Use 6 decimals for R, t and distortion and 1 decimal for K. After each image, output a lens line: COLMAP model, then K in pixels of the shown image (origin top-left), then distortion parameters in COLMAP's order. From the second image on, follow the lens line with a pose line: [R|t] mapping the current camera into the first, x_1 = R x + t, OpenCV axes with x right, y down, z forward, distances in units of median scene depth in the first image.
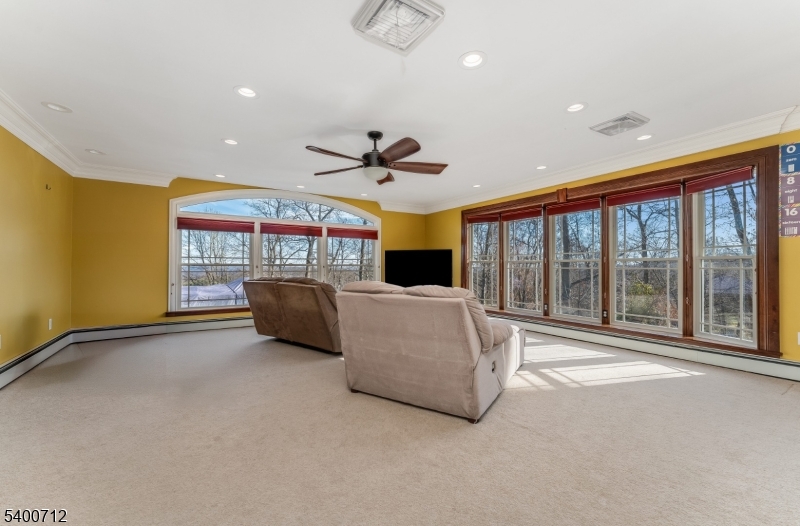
lens RADIAL K [[326.6, 0, 395.8], [0, 326.6, 263.7], [0, 0, 1]] dist [-0.000815, -0.000040]
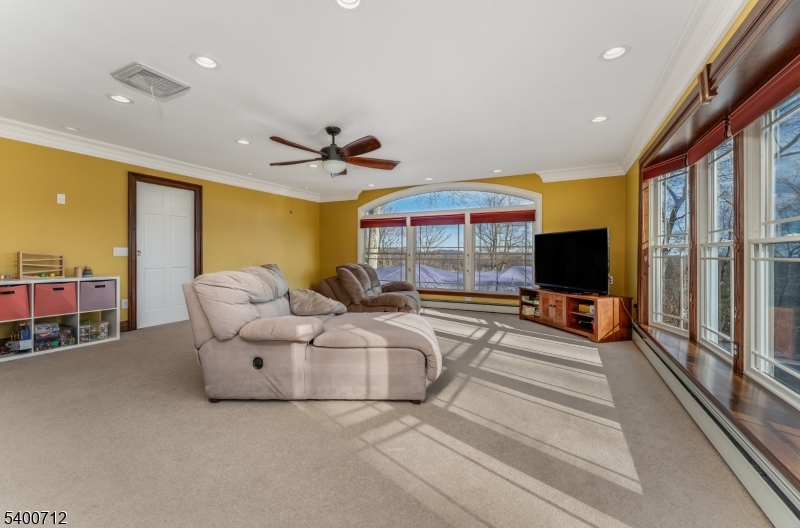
lens RADIAL K [[326.6, 0, 396.7], [0, 326.6, 257.9], [0, 0, 1]] dist [-0.000815, -0.000040]
pose [[0.501039, 0.008730, -0.865381, 0.621092], [0.005707, 0.999894, 0.013391, 0.004005], [0.865406, -0.011648, 0.500936, 0.419099]]
